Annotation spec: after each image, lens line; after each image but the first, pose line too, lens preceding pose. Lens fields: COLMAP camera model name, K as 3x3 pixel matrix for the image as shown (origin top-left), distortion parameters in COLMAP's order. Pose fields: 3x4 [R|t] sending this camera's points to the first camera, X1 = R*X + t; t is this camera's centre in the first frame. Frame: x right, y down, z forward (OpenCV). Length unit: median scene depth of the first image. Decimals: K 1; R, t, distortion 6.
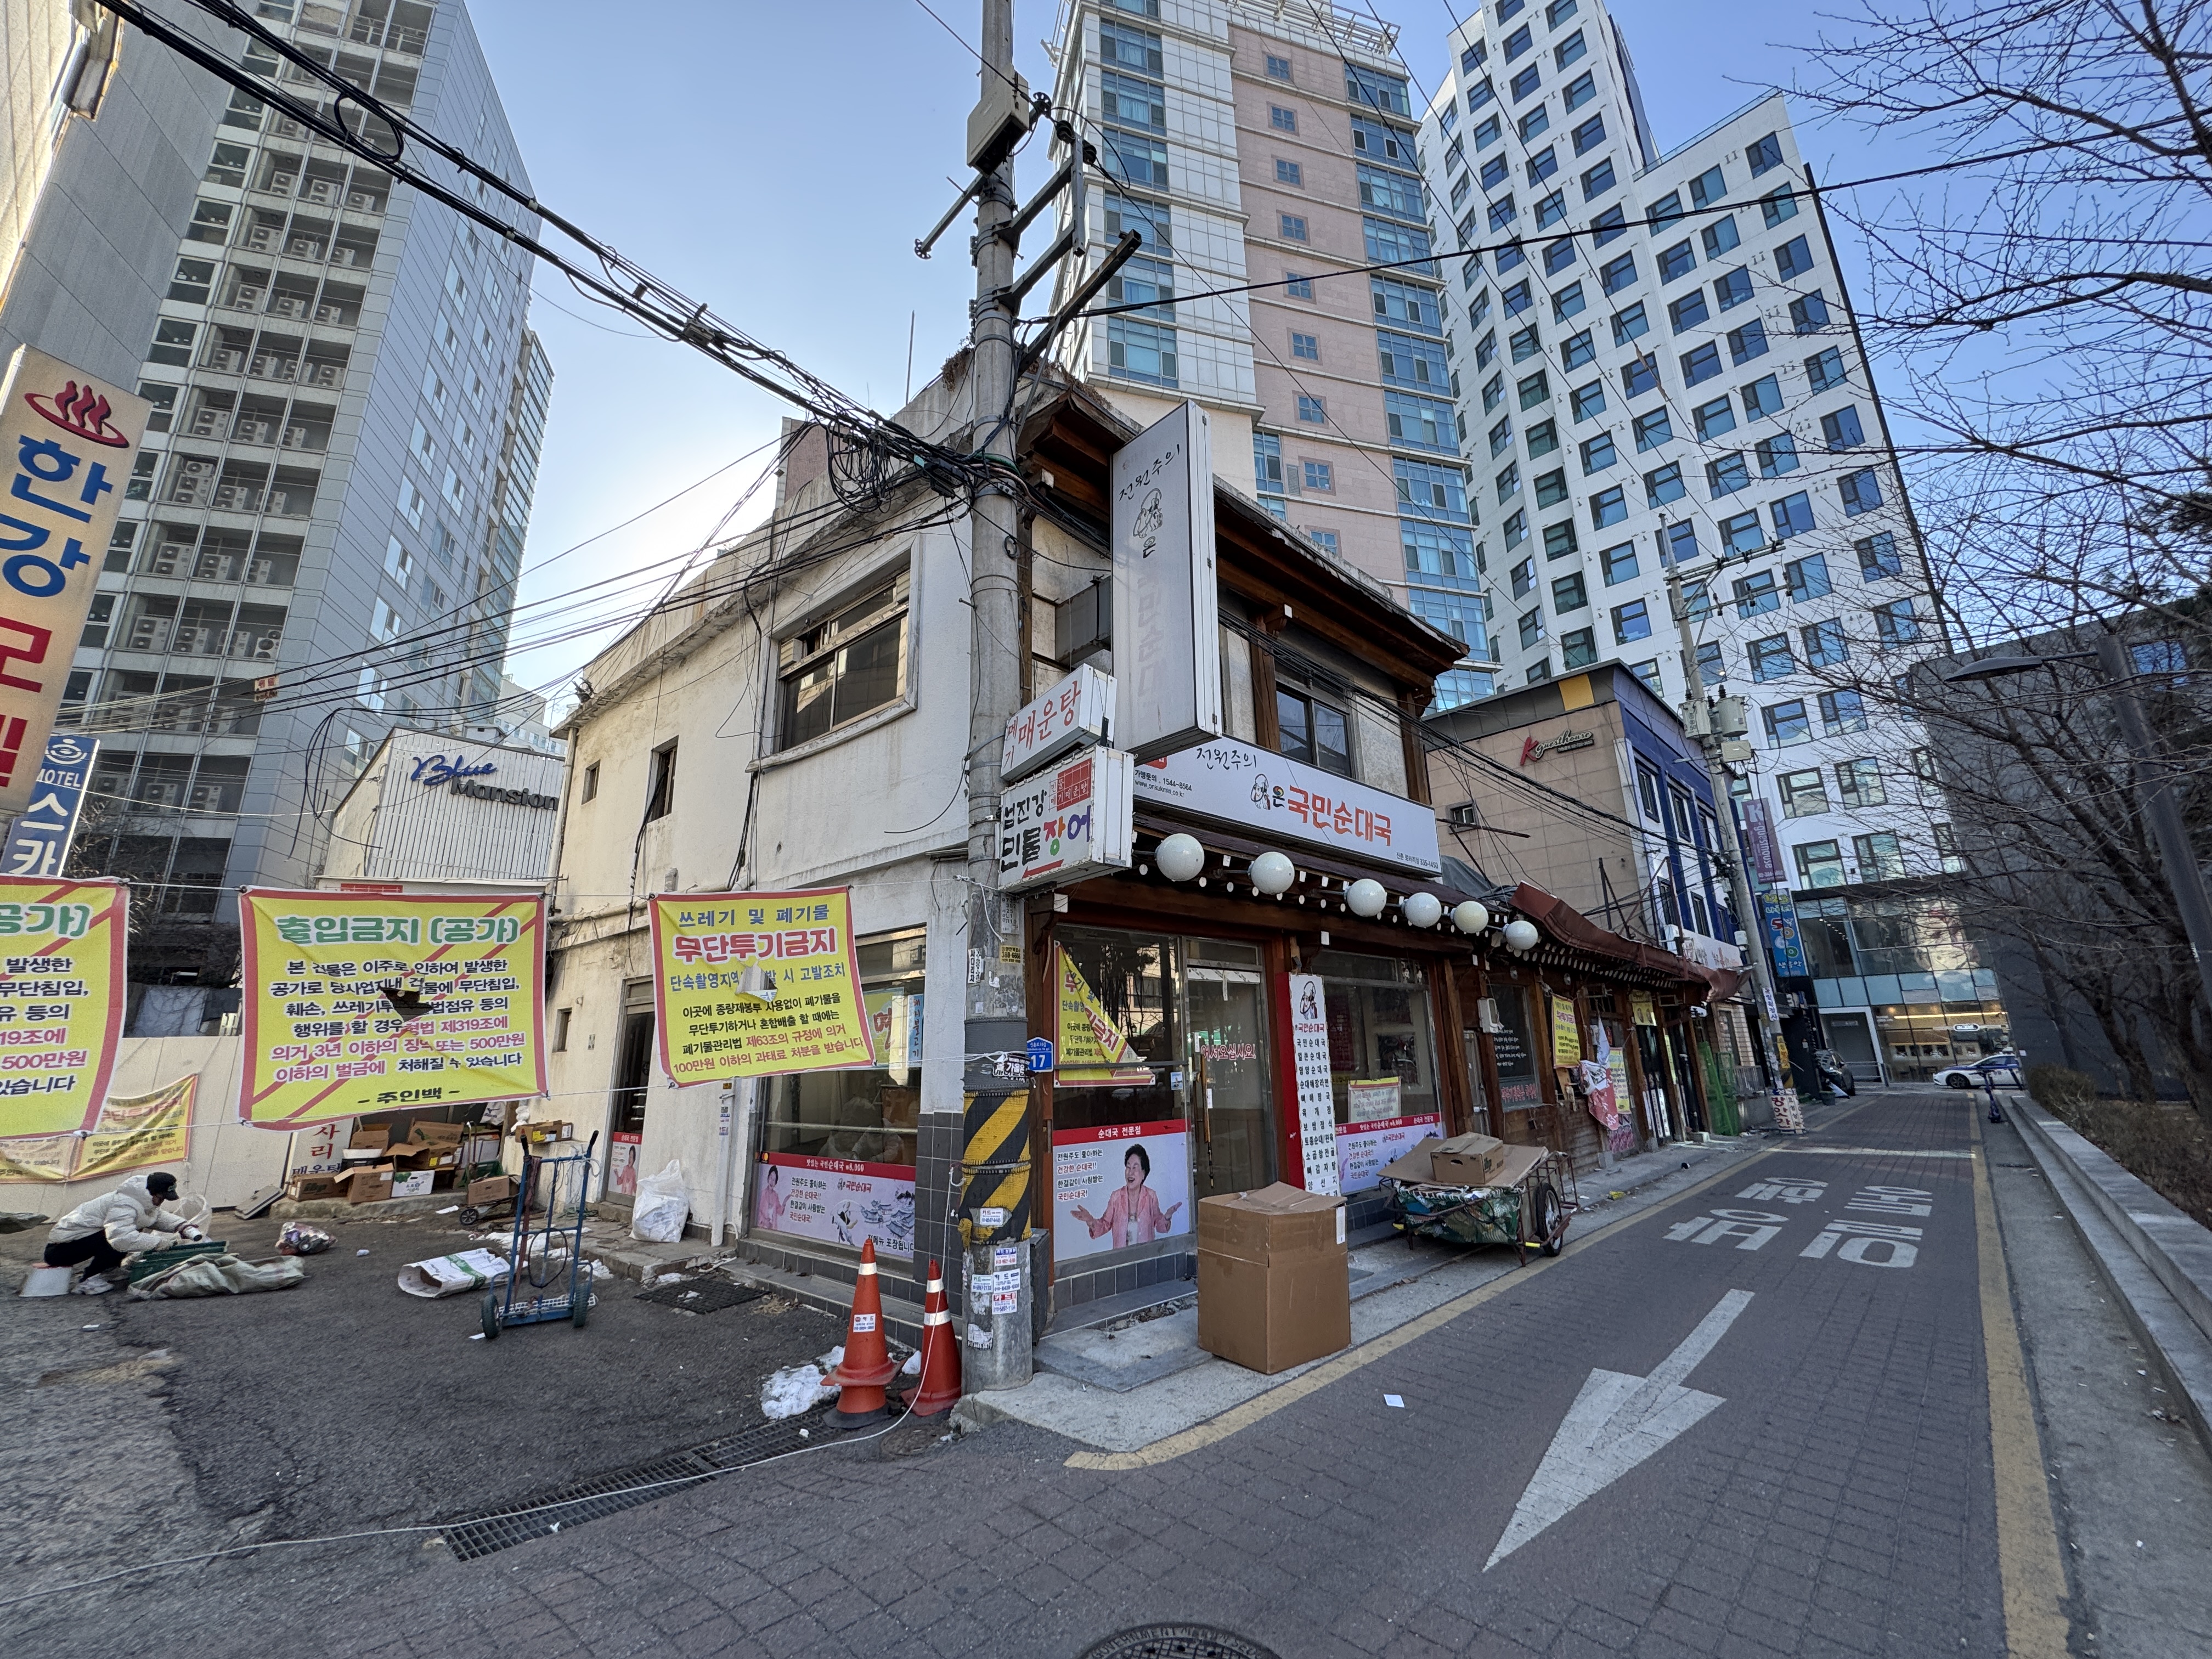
lens RADIAL K [[881.5, 0, 1104.6], [0, 881.5, 827.4], [0, 0, 1]] dist [-0.000144, 0.000244]
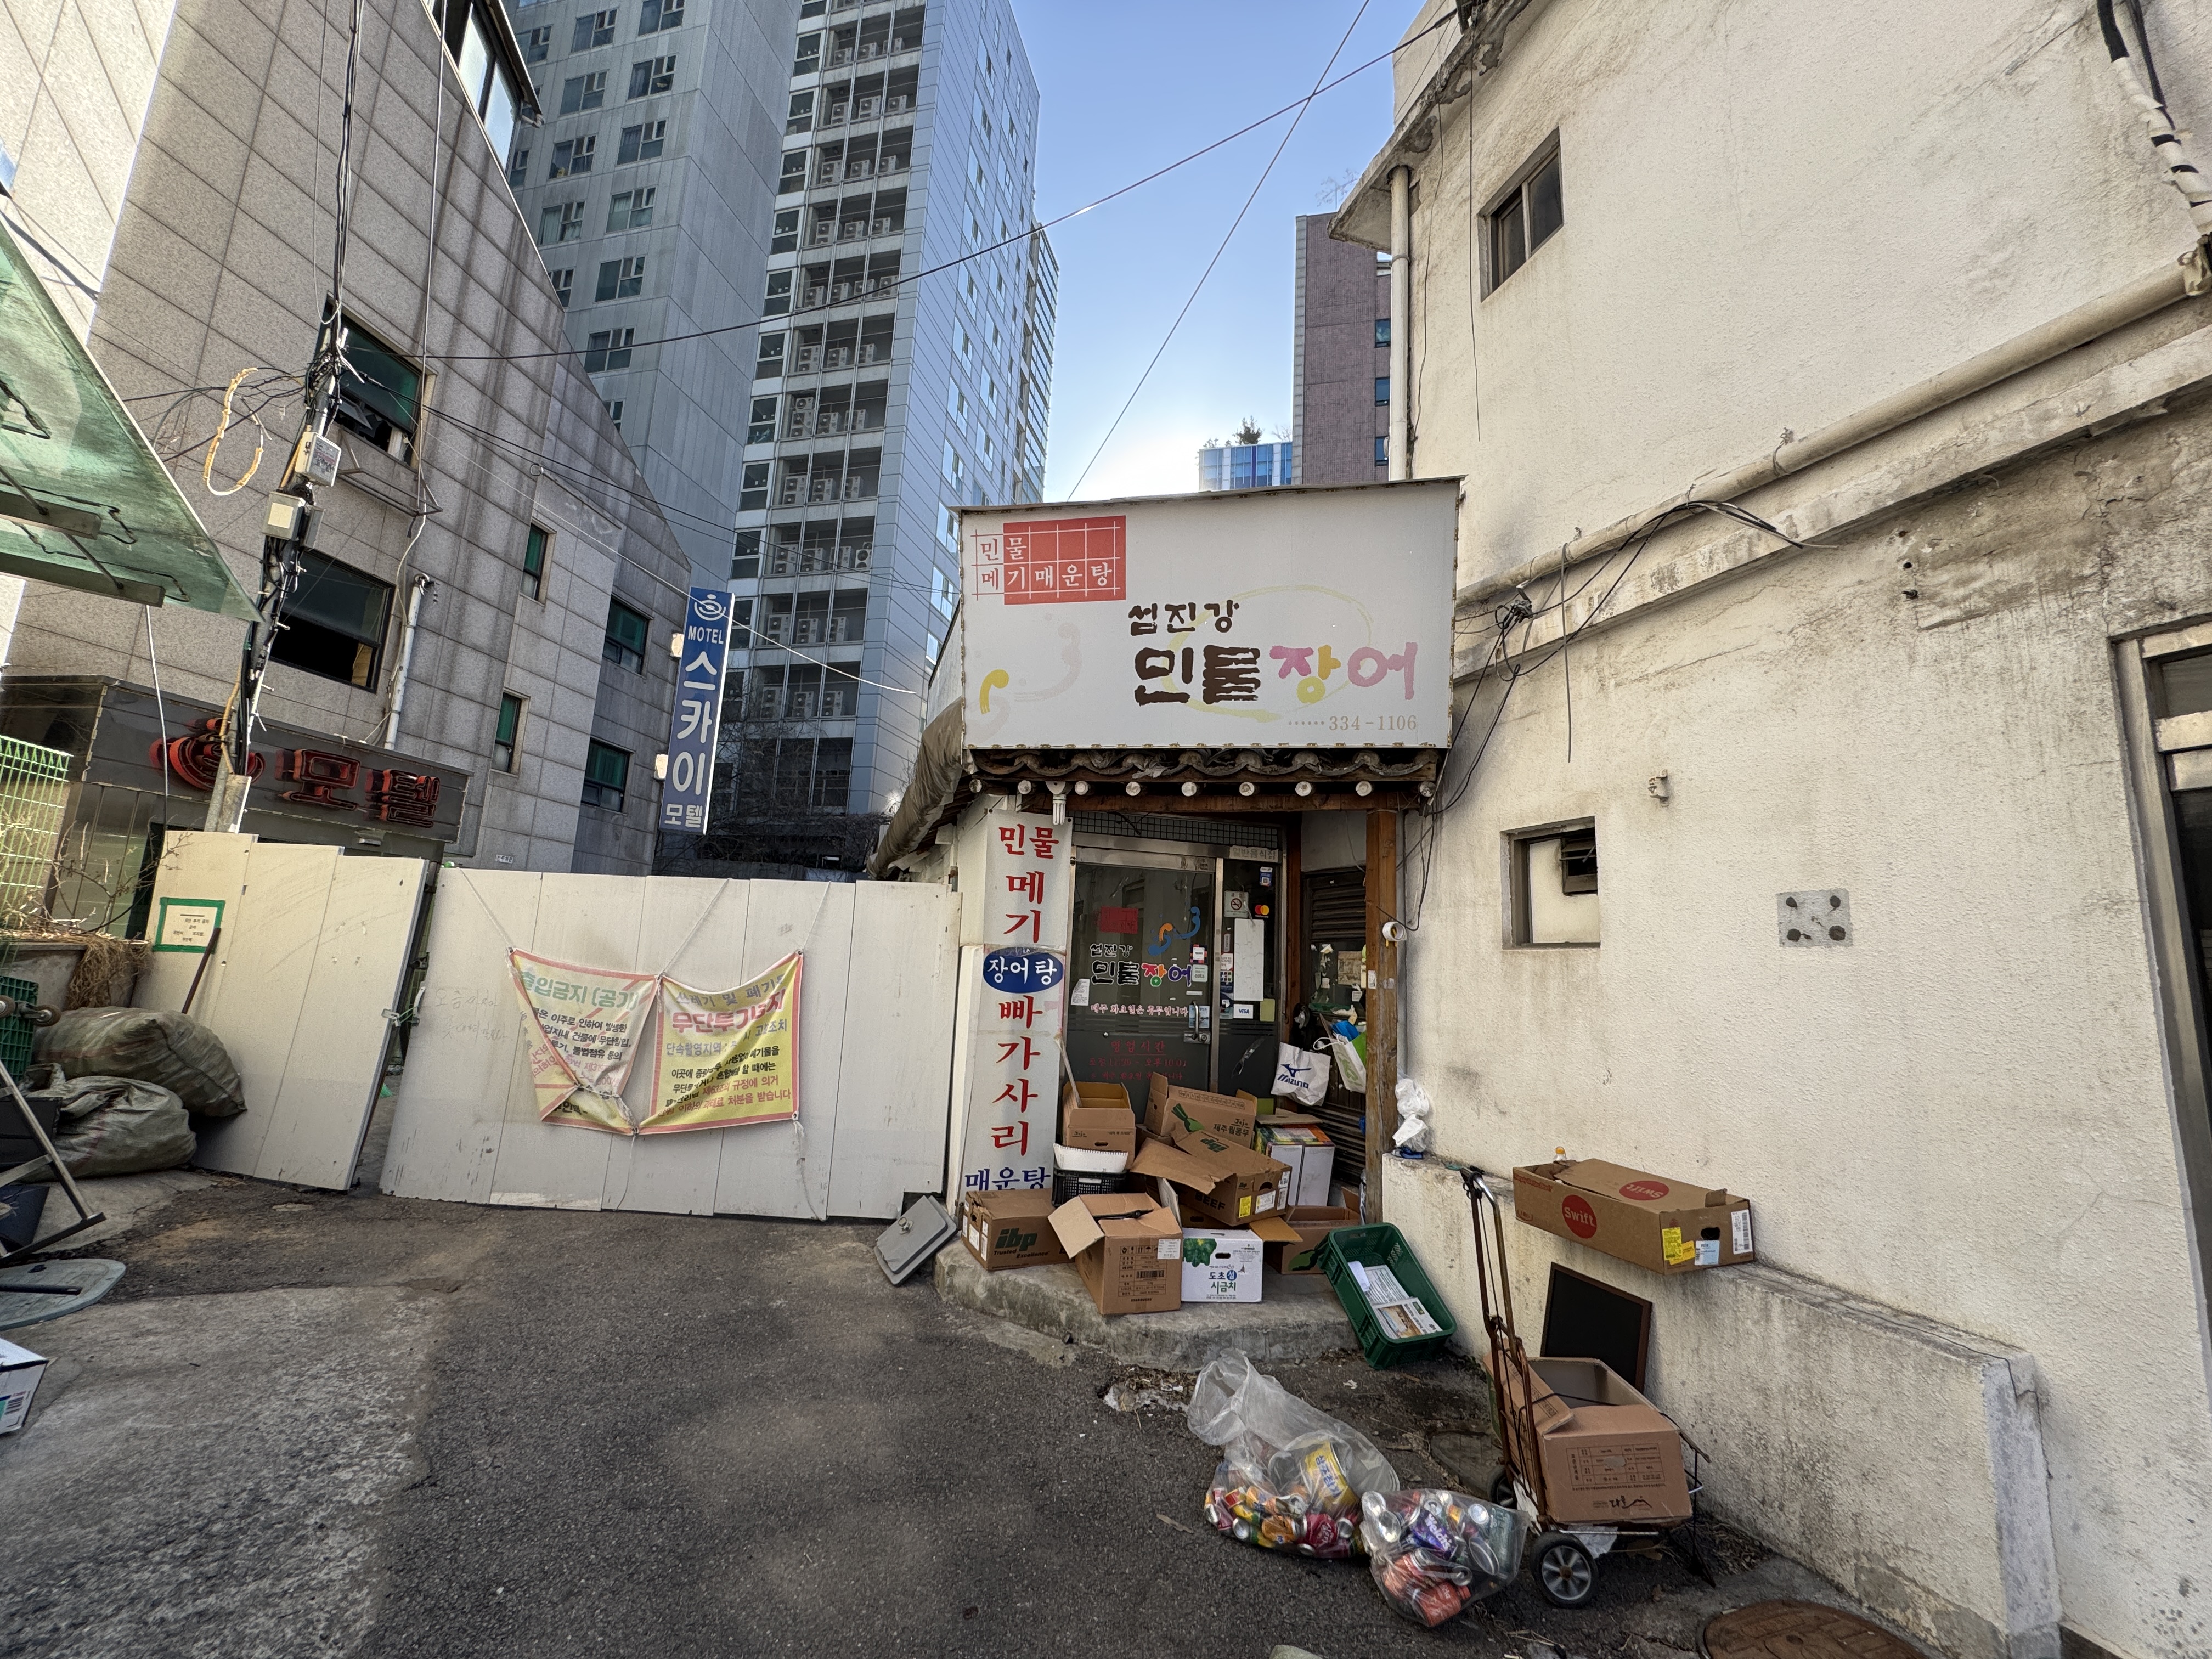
lens RADIAL K [[881.5, 0, 1101.2], [0, 881.5, 824.4], [0, 0, 1]] dist [-0.000144, 0.000244]
pose [[0.869488, -0.016152, -0.493689, -0.196161], [0.061366, 0.995254, 0.075516, 0.055804], [0.490127, -0.095956, 0.866353, 0.204009]]
